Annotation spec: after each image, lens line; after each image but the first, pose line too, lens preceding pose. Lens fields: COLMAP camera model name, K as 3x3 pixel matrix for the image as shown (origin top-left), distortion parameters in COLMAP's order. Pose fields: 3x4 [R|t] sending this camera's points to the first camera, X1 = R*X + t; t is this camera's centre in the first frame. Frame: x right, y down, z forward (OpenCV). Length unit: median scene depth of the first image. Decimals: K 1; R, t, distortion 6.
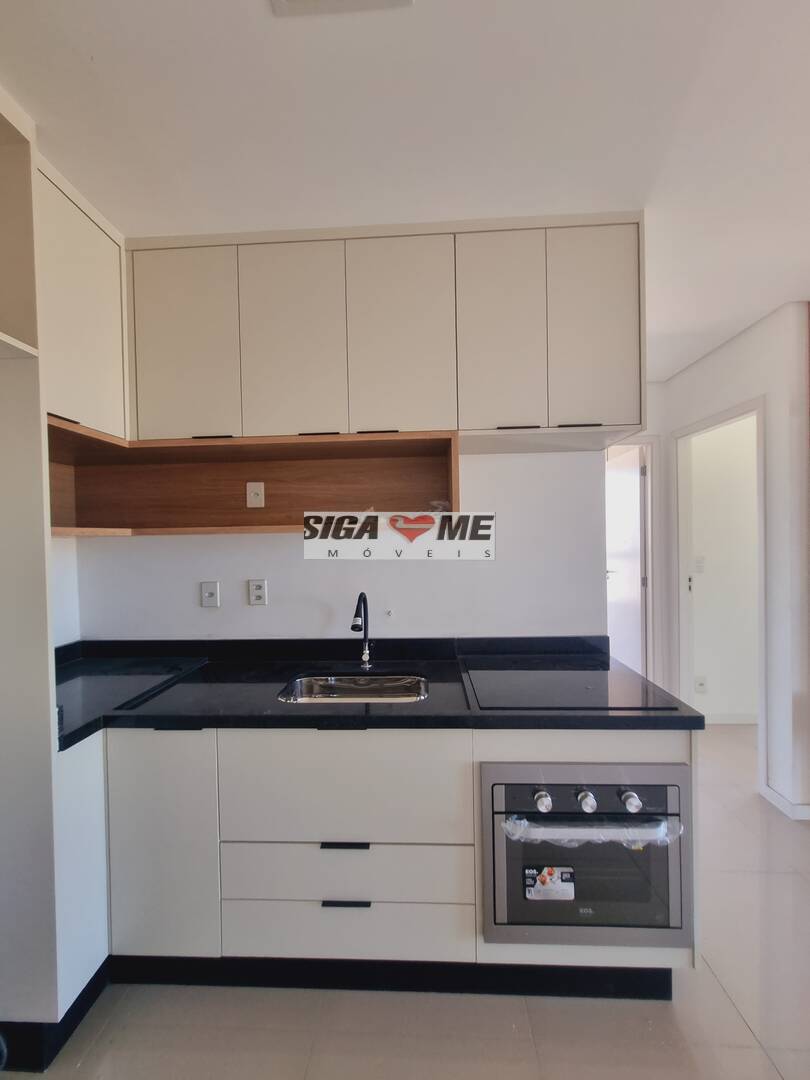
lens RADIAL K [[423.2, 0, 404.2], [0, 423.2, 541.0], [0, 0, 1]] dist [0.001372, -0.000257]
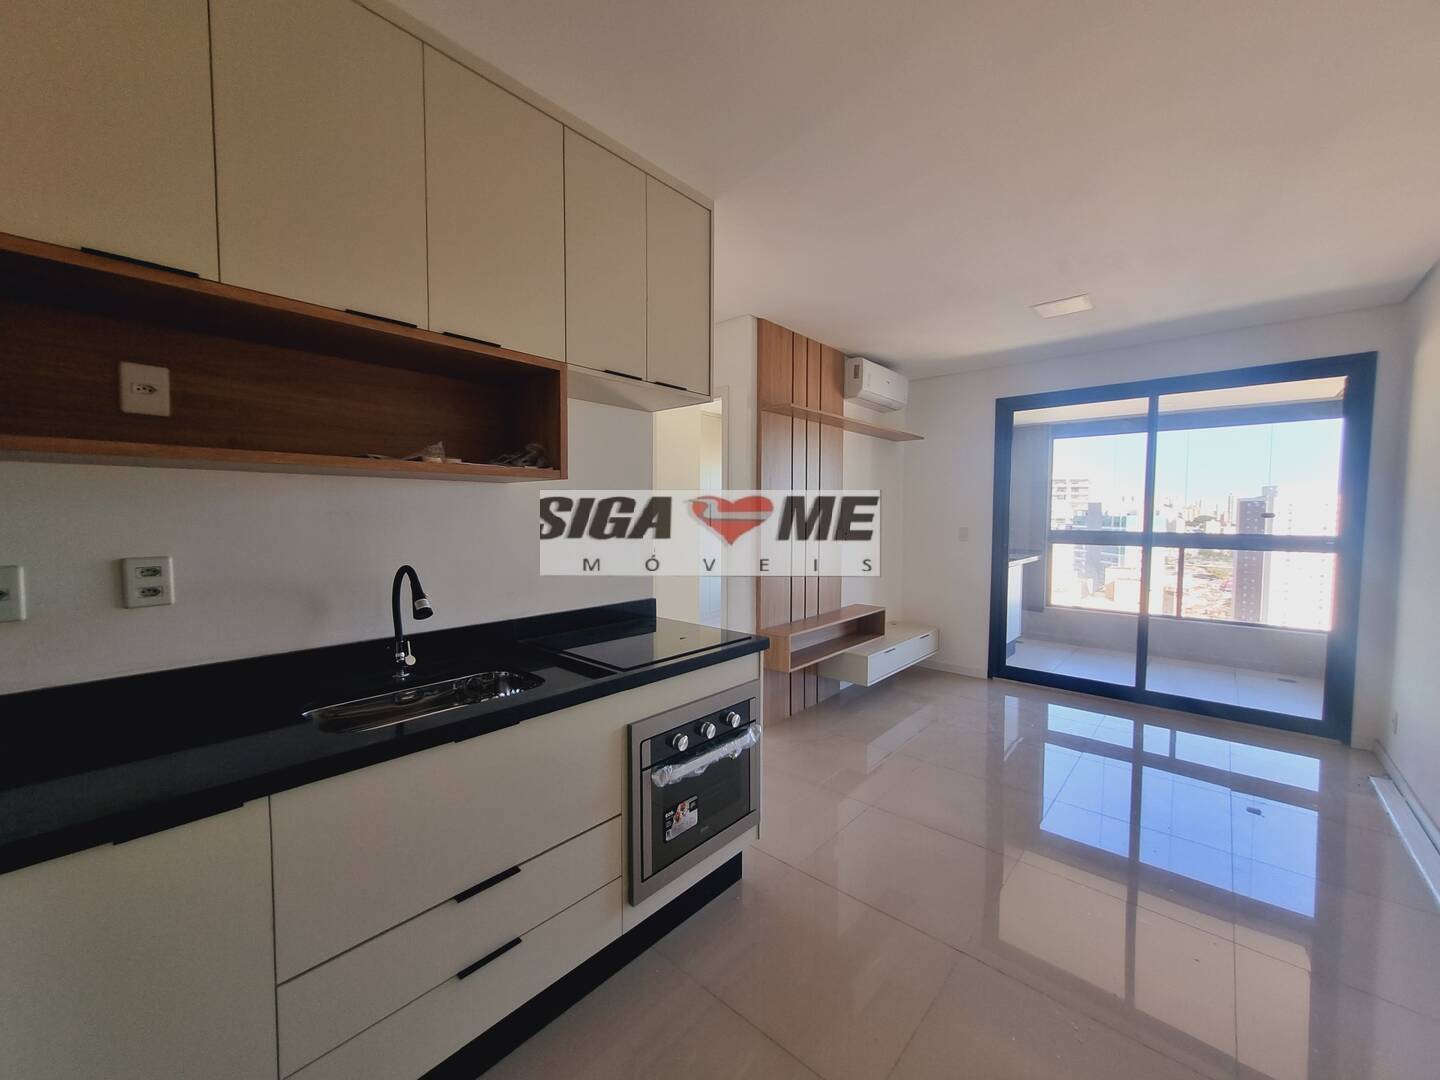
lens RADIAL K [[564.2, 0, 723.9], [0, 564.2, 540.1], [0, 0, 1]] dist [0.001372, -0.000257]
pose [[0.624782, -0.016327, 0.780629, -0.664771], [-0.007868, 0.999599, 0.027204, 0.070076], [-0.780760, -0.023138, 0.624403, 0.048135]]
